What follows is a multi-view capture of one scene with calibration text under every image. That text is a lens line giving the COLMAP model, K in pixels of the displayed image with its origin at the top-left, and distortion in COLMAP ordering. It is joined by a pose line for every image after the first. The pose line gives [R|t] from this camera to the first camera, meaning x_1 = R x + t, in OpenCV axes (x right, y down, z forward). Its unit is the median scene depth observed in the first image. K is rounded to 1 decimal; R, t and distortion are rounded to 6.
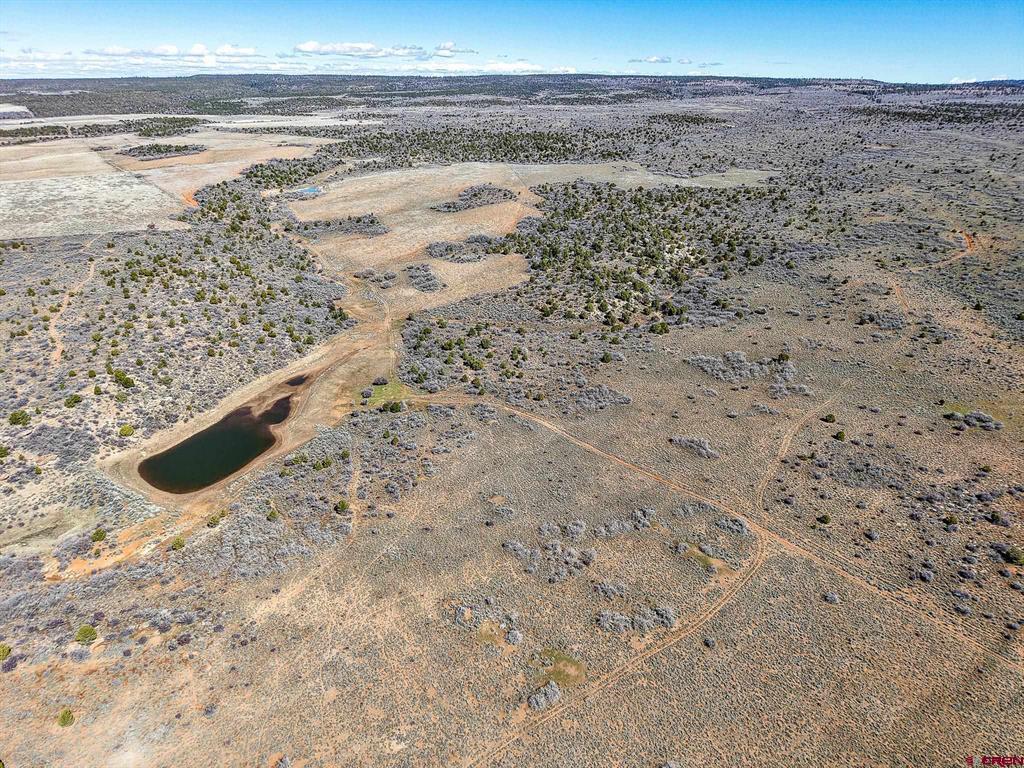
lens RADIAL K [[691.2, 0, 508.7], [0, 691.2, 381.7], [0, 0, 1]] dist [0.036017, -0.025092]
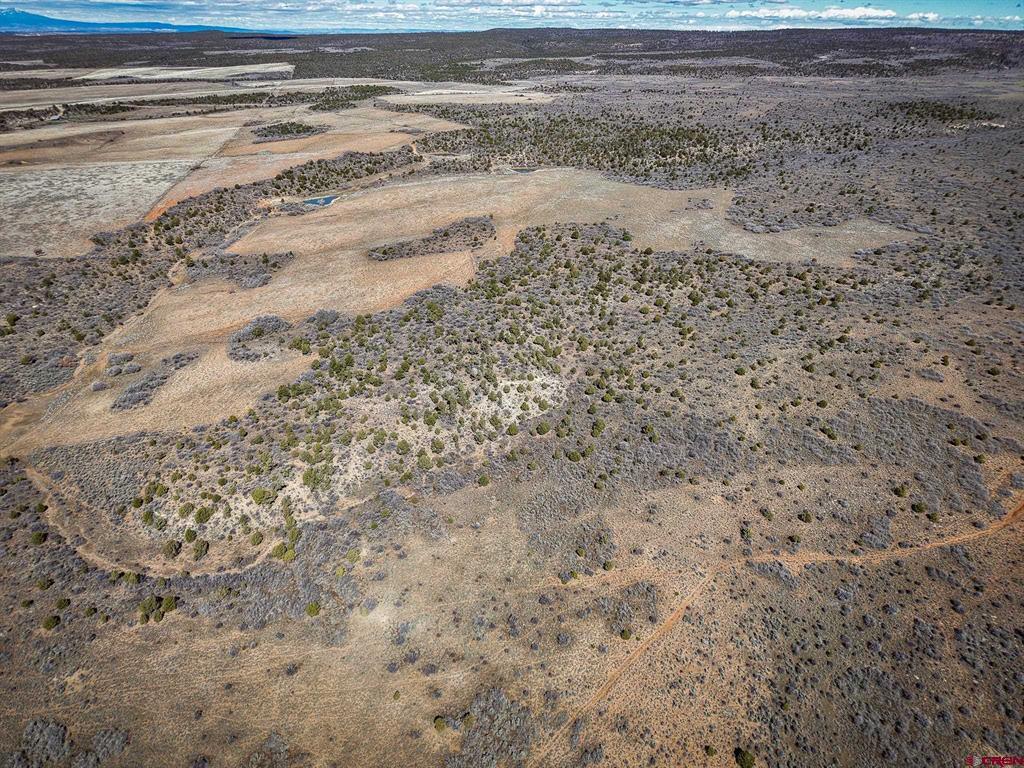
lens RADIAL K [[691.2, 0, 508.7], [0, 691.2, 381.7], [0, 0, 1]] dist [0.036017, -0.025092]
pose [[0.912914, 0.187550, -0.362509, 0.731517], [-0.164784, 0.981932, 0.093040, -0.403767], [0.373409, -0.025202, 0.927324, 0.598531]]
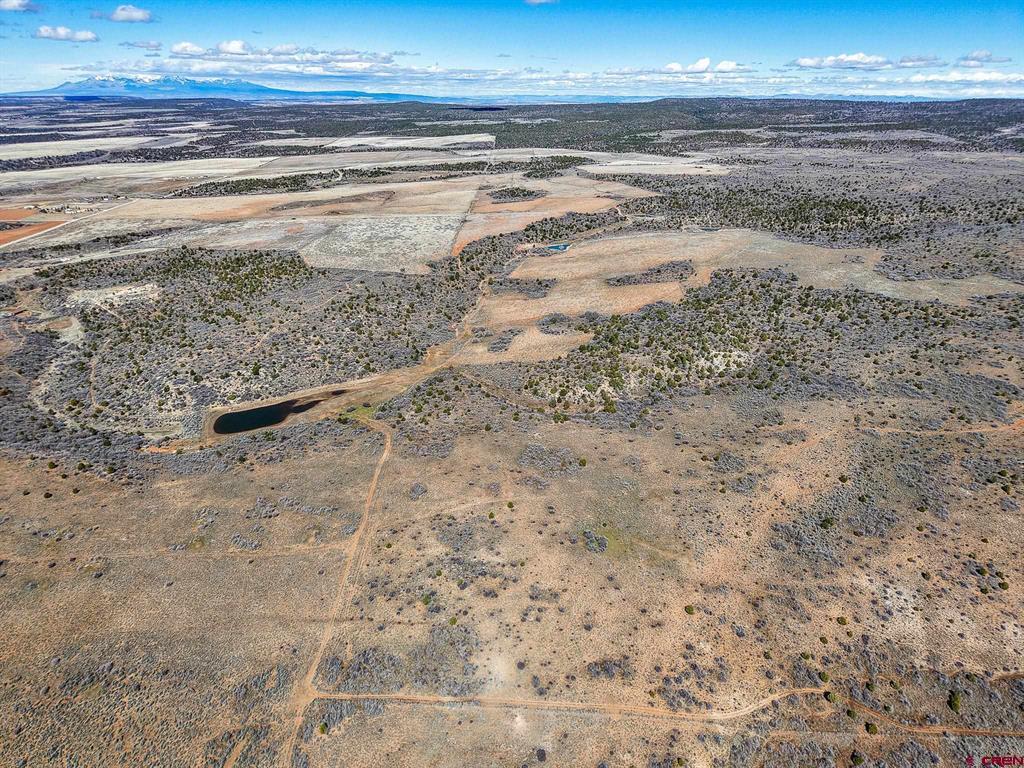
lens RADIAL K [[691.2, 0, 508.7], [0, 691.2, 381.7], [0, 0, 1]] dist [0.036017, -0.025092]
pose [[0.804232, 0.228316, -0.548710, 0.907310], [-0.235959, 0.970043, 0.057792, -0.212540], [0.545467, 0.082995, 0.834013, -0.172995]]
